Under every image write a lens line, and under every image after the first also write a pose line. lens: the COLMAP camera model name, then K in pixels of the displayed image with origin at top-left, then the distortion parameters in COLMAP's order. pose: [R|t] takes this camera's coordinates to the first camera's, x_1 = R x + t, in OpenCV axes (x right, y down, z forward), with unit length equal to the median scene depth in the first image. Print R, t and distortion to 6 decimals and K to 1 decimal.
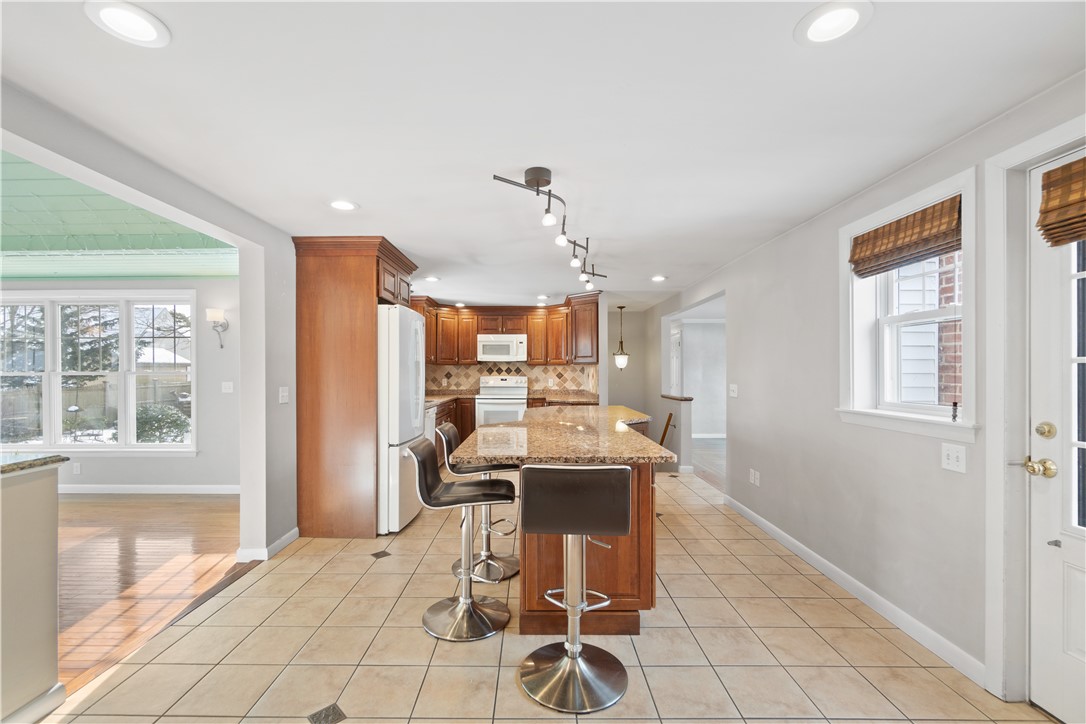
lens RADIAL K [[466.8, 0, 537.2], [0, 466.8, 370.3], [0, 0, 1]] dist [-0.009279, -0.000152]
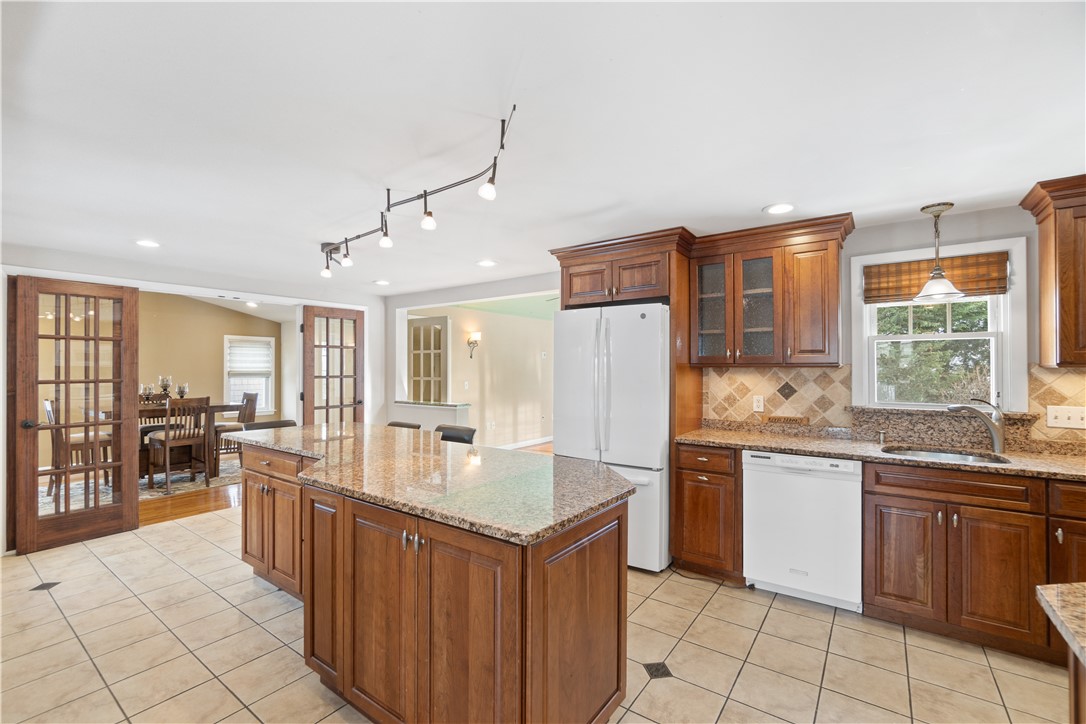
lens RADIAL K [[479.2, 0, 534.3], [0, 479.2, 362.4], [0, 0, 1]] dist [-0.009449, 0.000311]
pose [[-0.605523, -0.009213, -0.795775, 0.263975], [0.000945, 0.999924, -0.012295, -0.010479], [0.795828, -0.008197, -0.605468, 0.786414]]
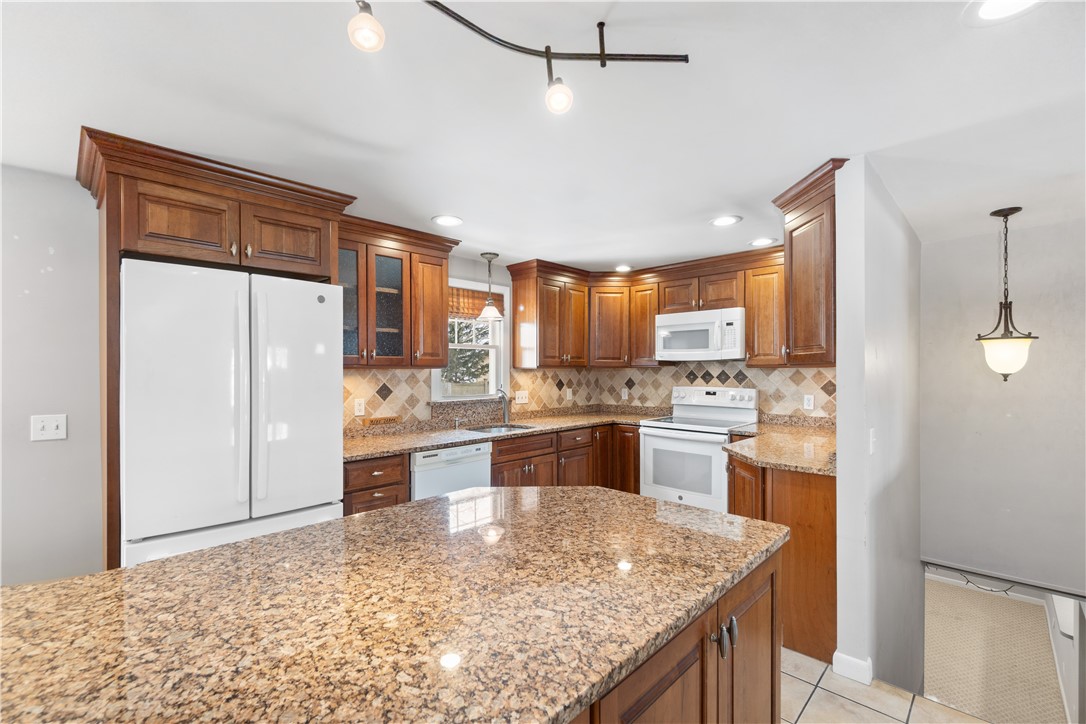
lens RADIAL K [[472.8, 0, 539.1], [0, 472.8, 371.8], [0, 0, 1]] dist [-0.002508, -0.000221]
pose [[0.714614, 0.001943, -0.699516, 0.182265], [0.004797, 0.999959, 0.007678, -0.011108], [0.699502, -0.008842, 0.714576, 0.474468]]
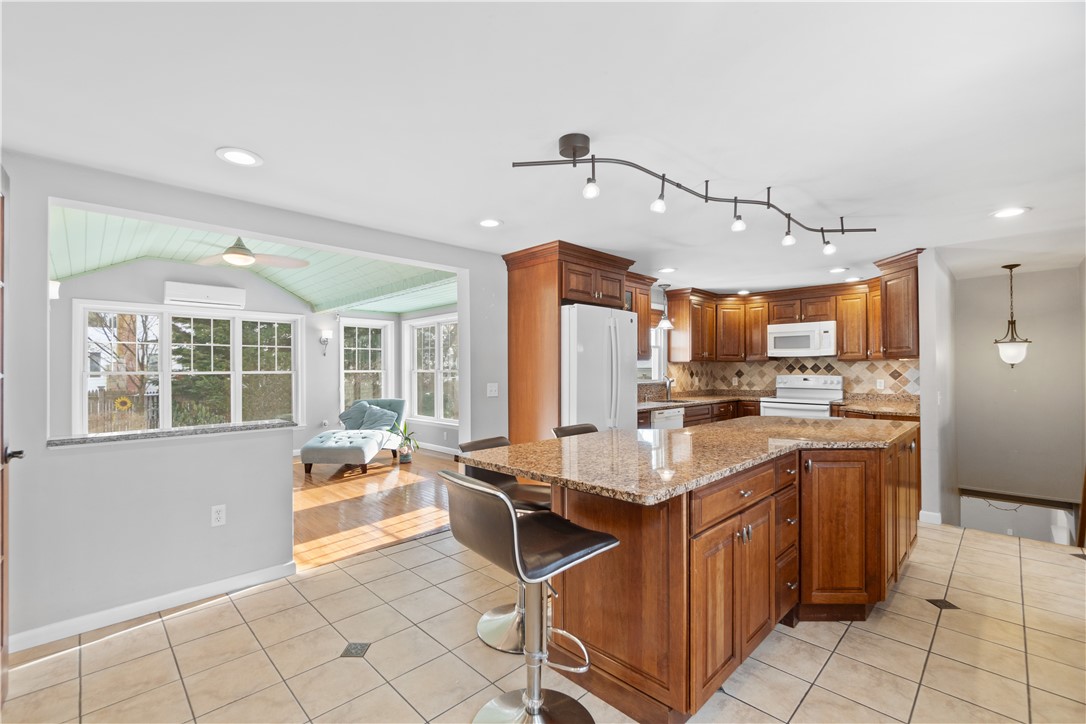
lens RADIAL K [[472.0, 0, 538.0], [0, 472.0, 365.3], [0, 0, 1]] dist [-0.008961, 0.000475]
pose [[0.700483, -0.006890, -0.713636, 0.187535], [0.003663, 0.999975, -0.006059, -0.000856], [0.713660, 0.001630, 0.700490, 0.111472]]
